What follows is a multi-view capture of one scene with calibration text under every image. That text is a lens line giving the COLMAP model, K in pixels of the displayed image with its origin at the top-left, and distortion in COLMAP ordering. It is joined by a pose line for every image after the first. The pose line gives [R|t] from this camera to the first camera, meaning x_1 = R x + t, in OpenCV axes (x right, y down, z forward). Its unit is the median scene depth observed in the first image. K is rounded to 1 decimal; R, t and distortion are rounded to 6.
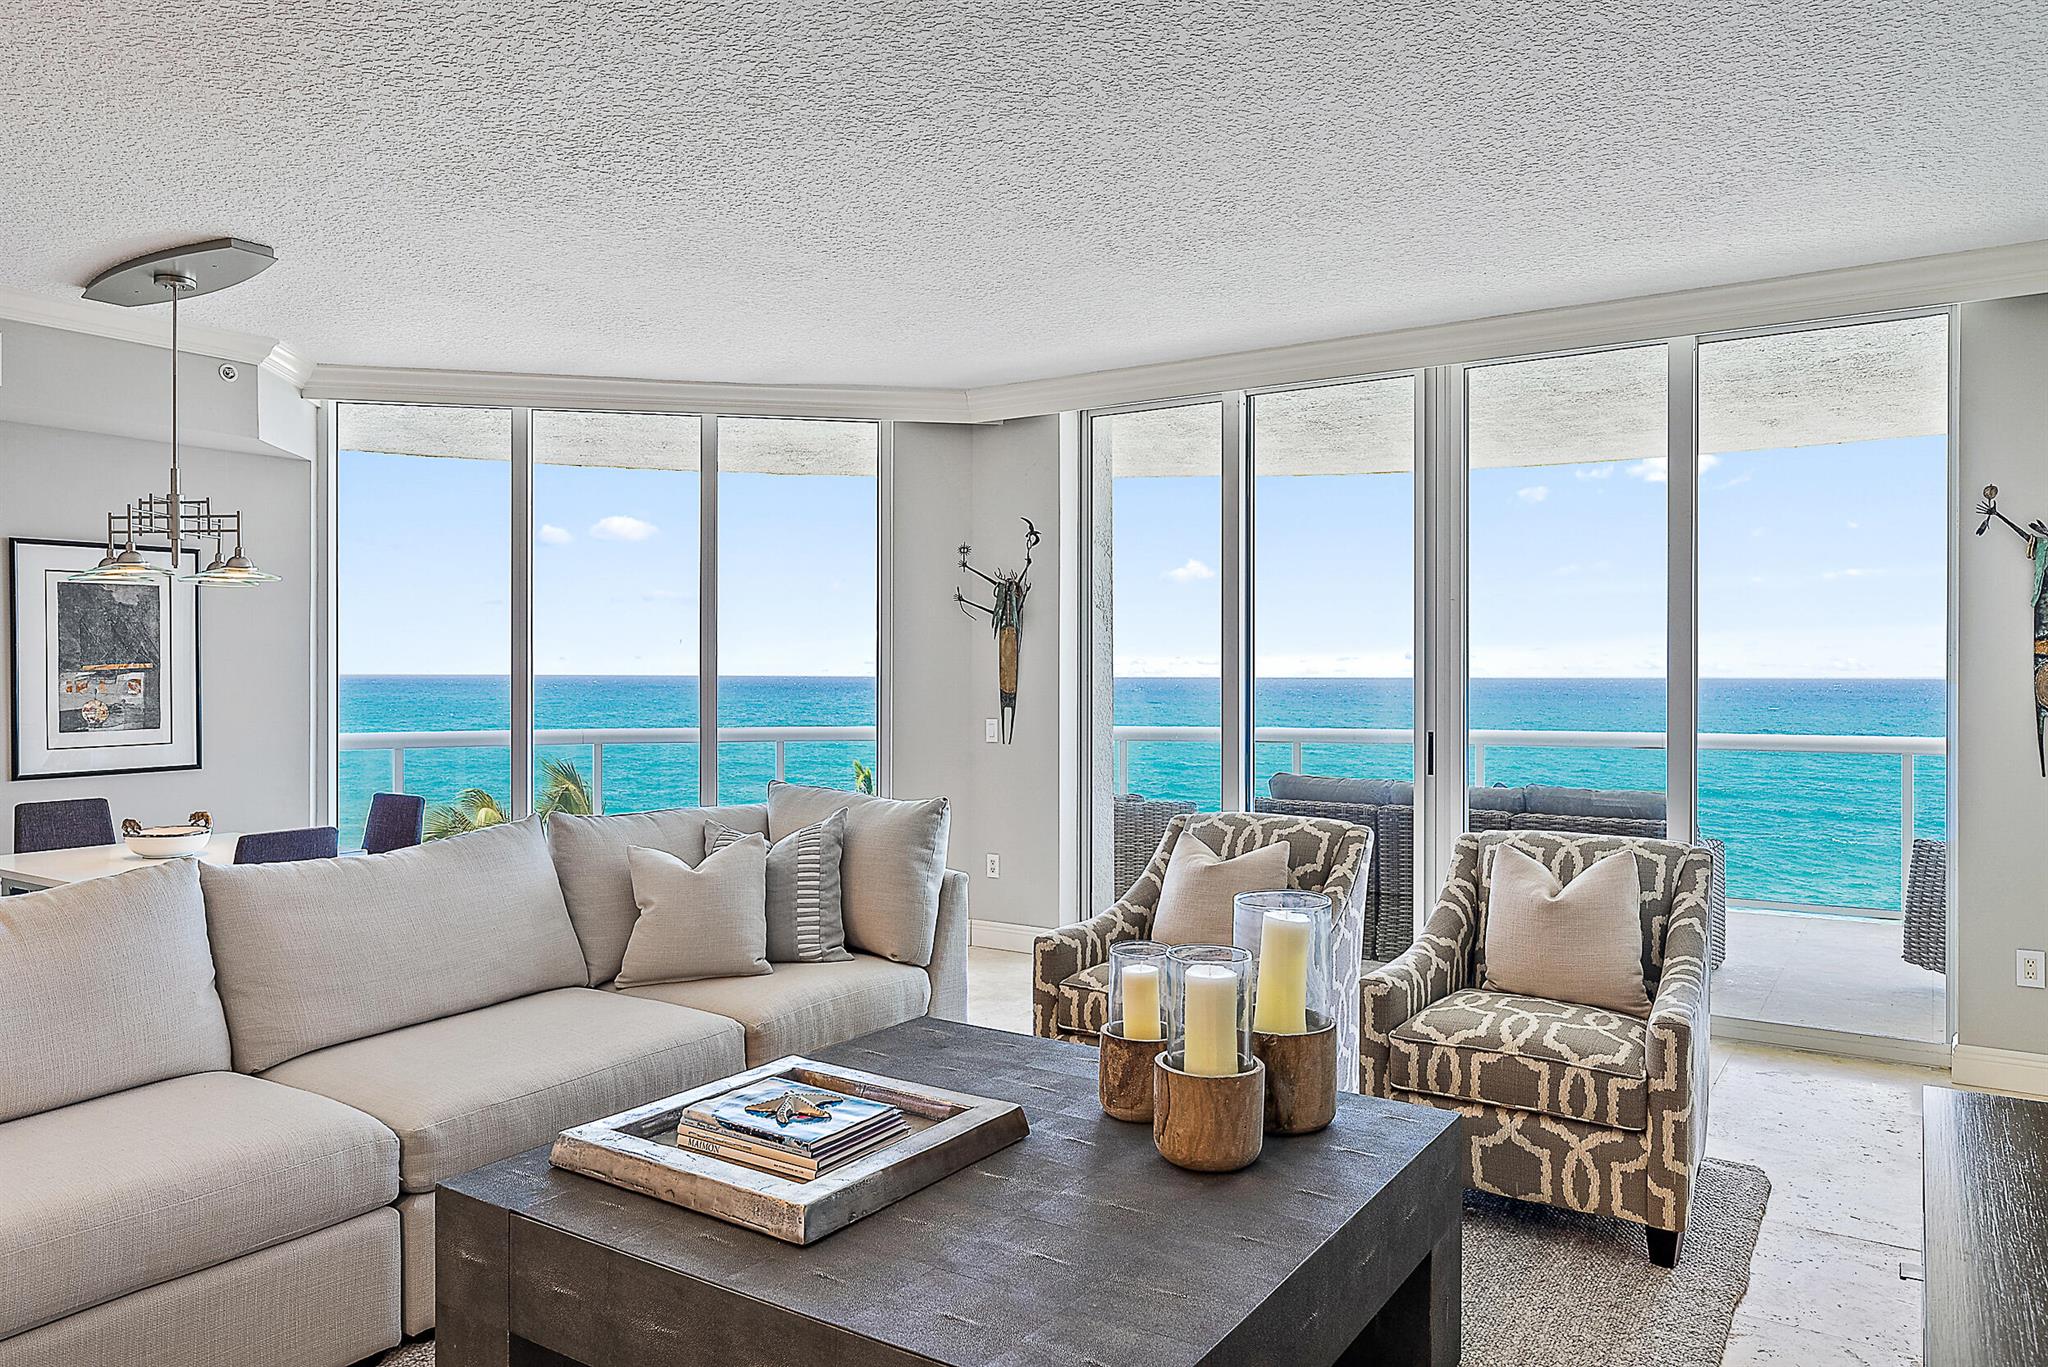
lens RADIAL K [[1357.8, 0, 1024.0], [0, 1357.8, 683.5], [0, 0, 1]] dist [-0.003473, 0.000060]
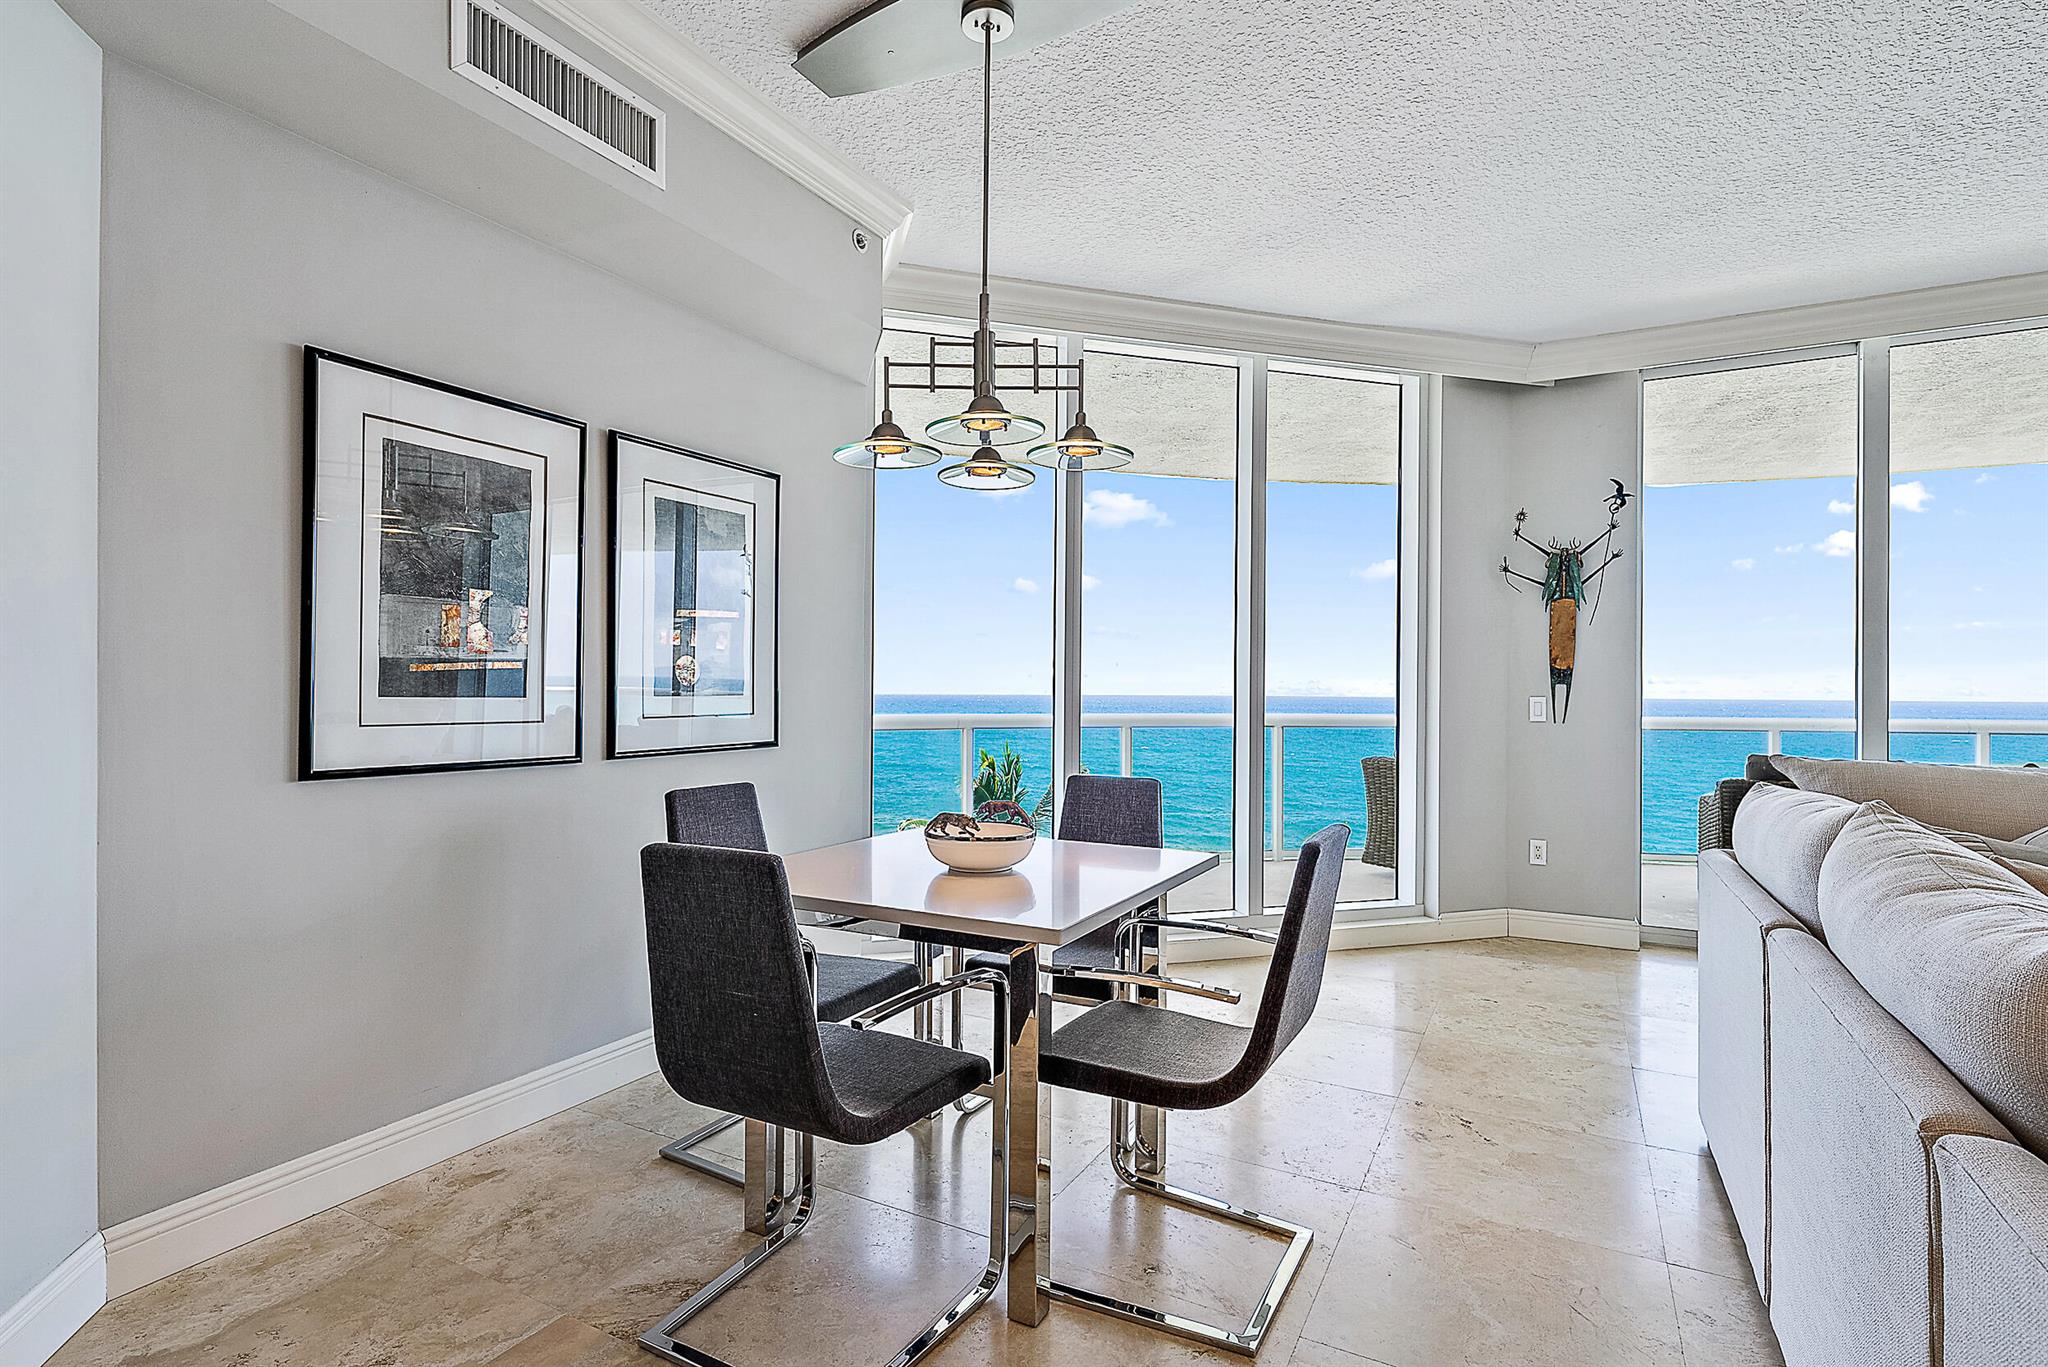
lens RADIAL K [[994.2, 0, 1024.2], [0, 994.2, 691.1], [0, 0, 1]] dist [0.002843, 0.000178]
pose [[0.996111, 0.003920, 0.088018, -0.559351], [-0.002969, 0.999936, -0.010940, 0.039070], [-0.088056, 0.010636, 0.996059, 0.432861]]
